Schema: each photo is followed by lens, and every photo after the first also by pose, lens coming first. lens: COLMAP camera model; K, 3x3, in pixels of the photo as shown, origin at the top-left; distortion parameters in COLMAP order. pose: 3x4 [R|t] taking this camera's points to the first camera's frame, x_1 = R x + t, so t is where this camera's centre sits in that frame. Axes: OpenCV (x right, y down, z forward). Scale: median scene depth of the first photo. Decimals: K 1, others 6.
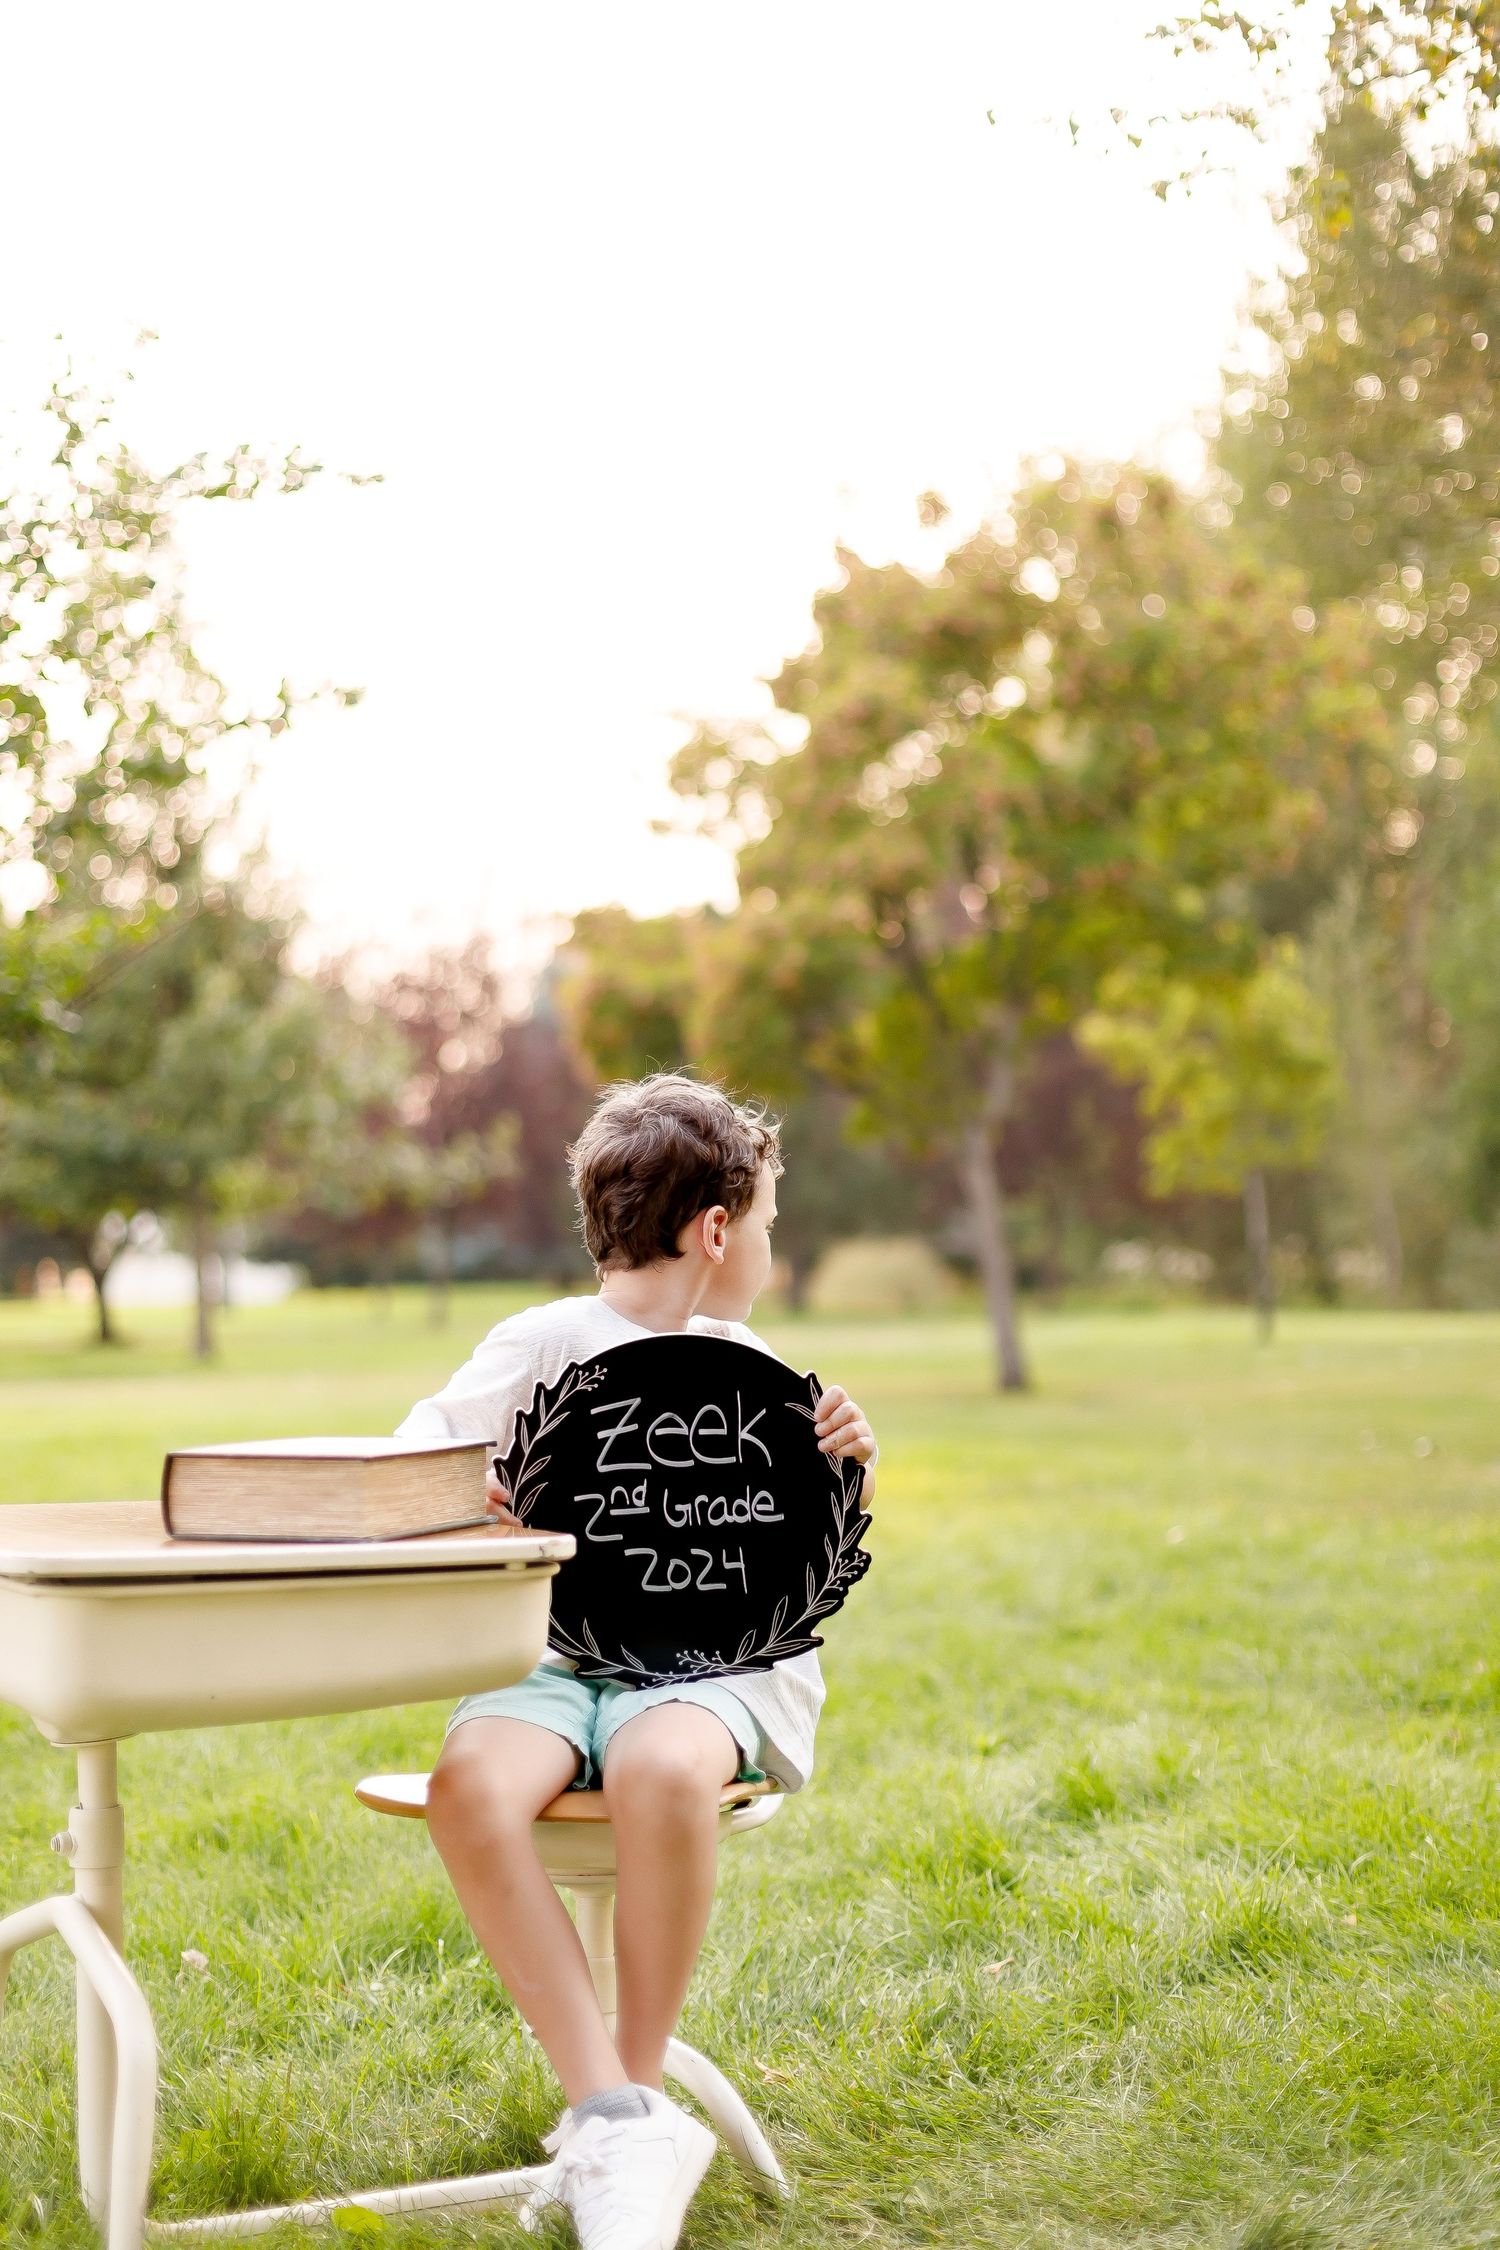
lens RADIAL K [[3346.1, 0, 750.0], [0, 3346.1, 1125.0], [0, 0, 1]] dist [-0.015559, -0.009823]
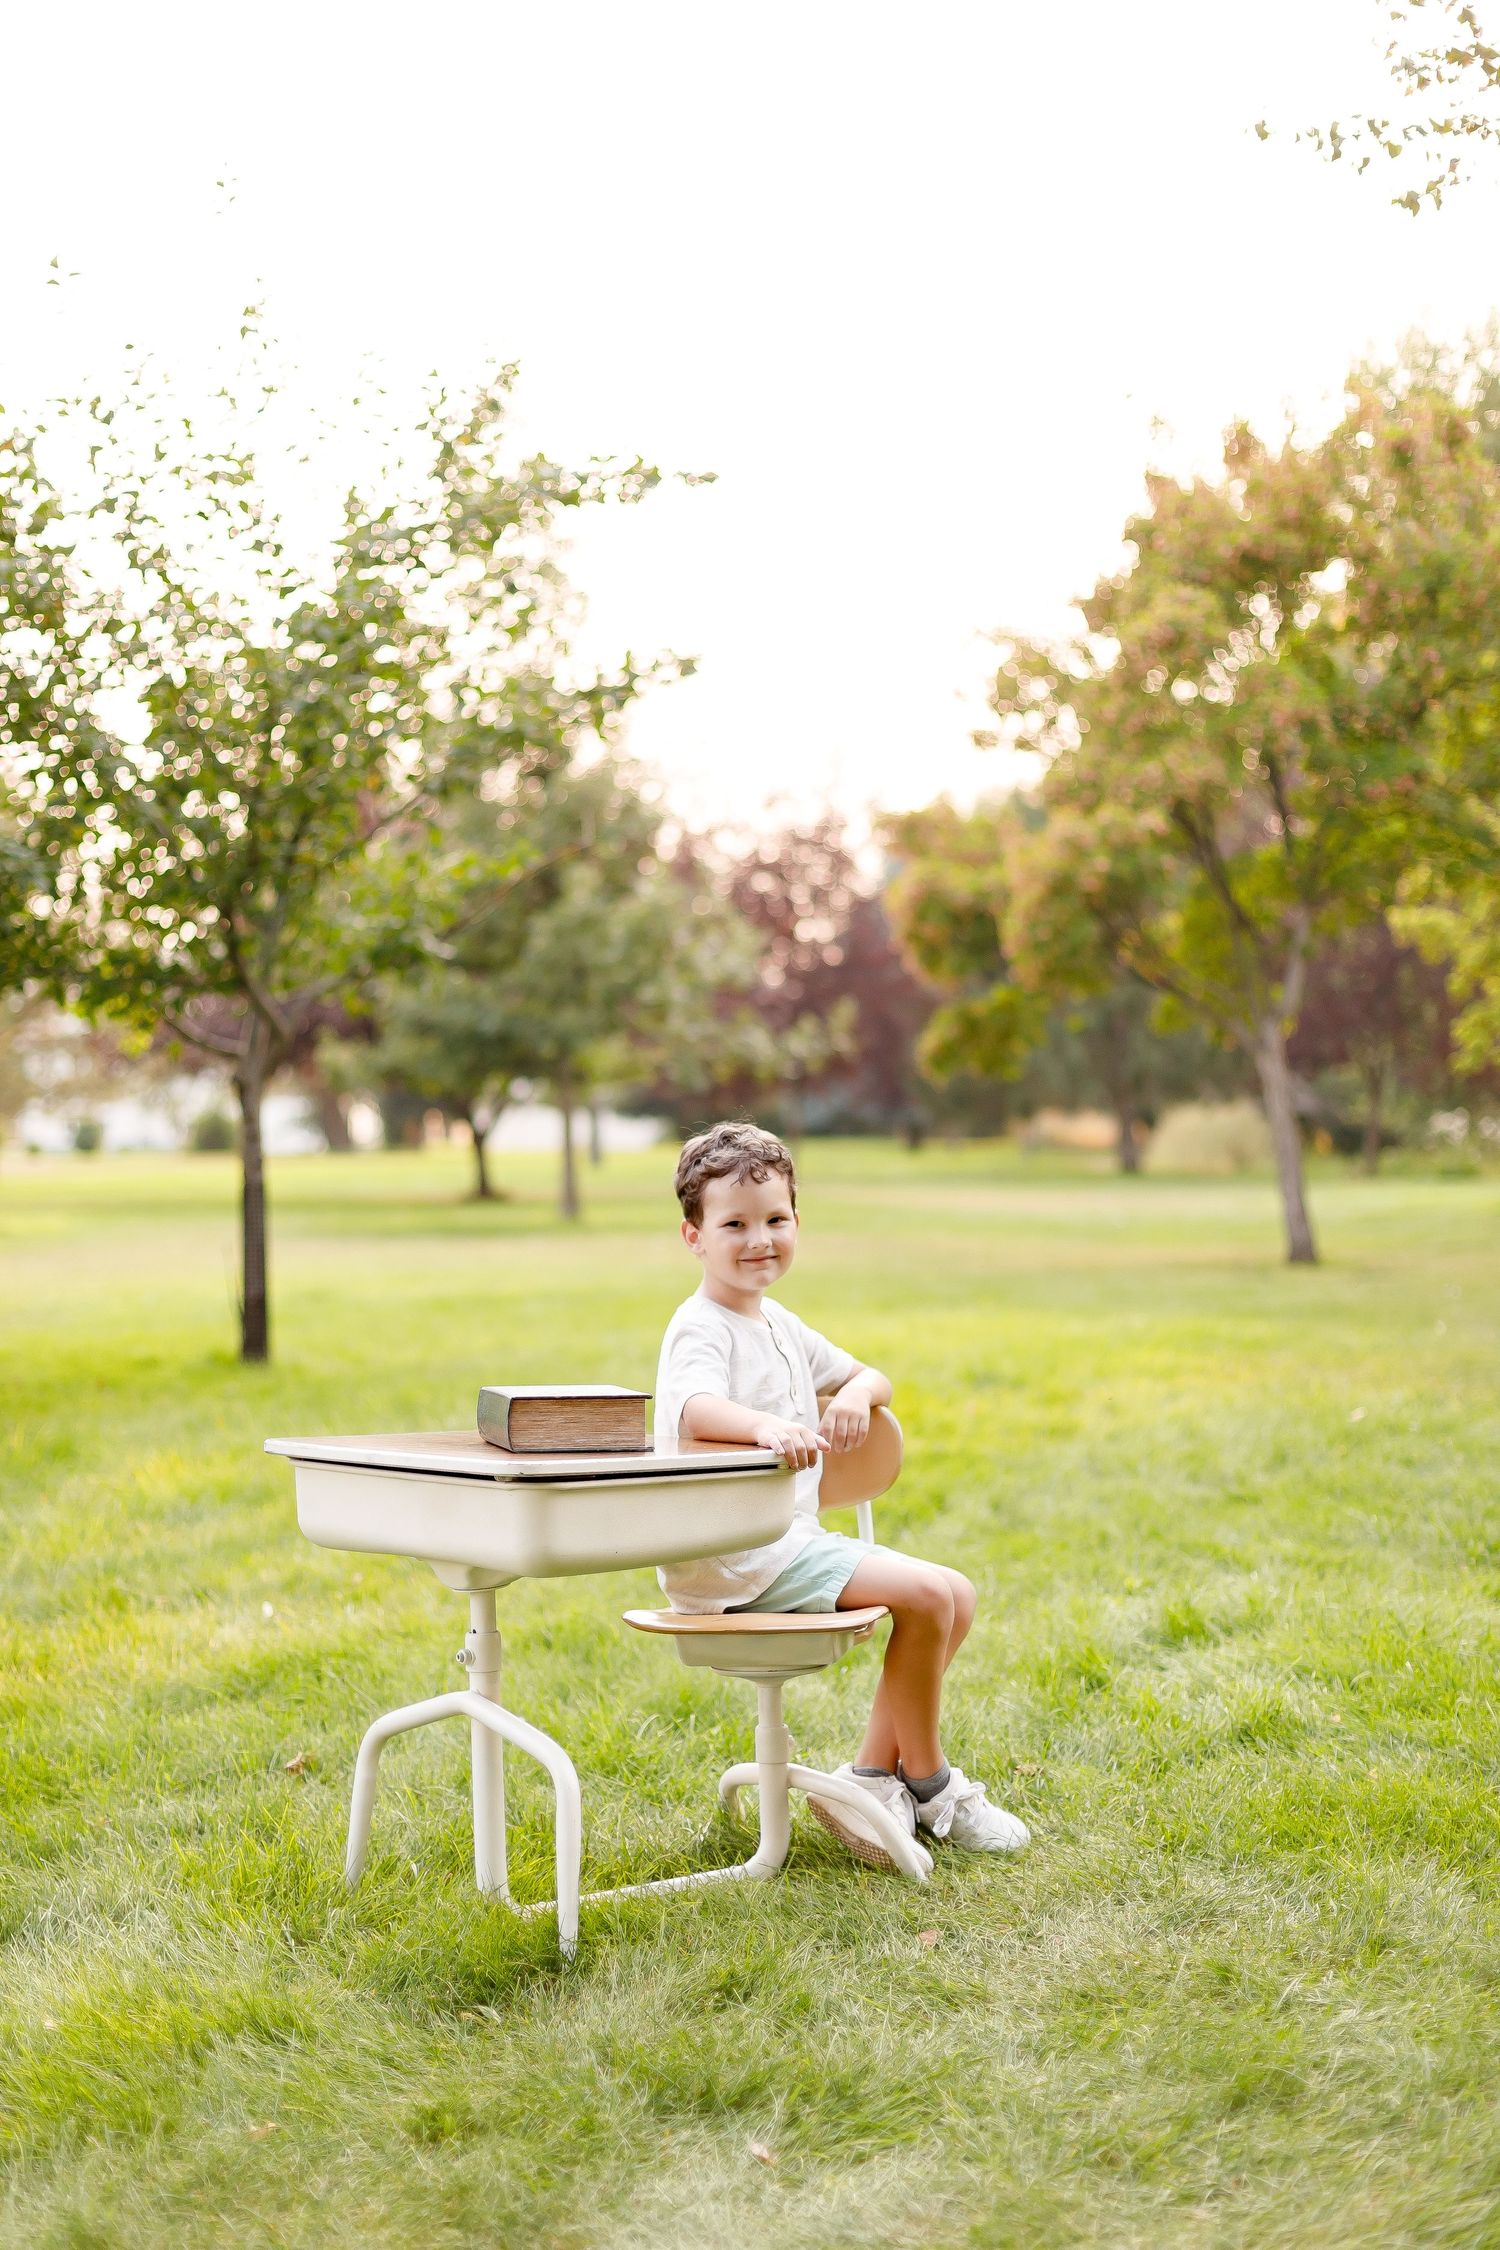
lens RADIAL K [[3346.1, 0, 750.0], [0, 3346.1, 1125.0], [0, 0, 1]] dist [-0.015559, -0.009823]
pose [[0.993657, 0.008735, -0.112115, 0.021479], [-0.003072, 0.998715, 0.050586, -0.019111], [0.112413, -0.049920, 0.992407, -0.096335]]
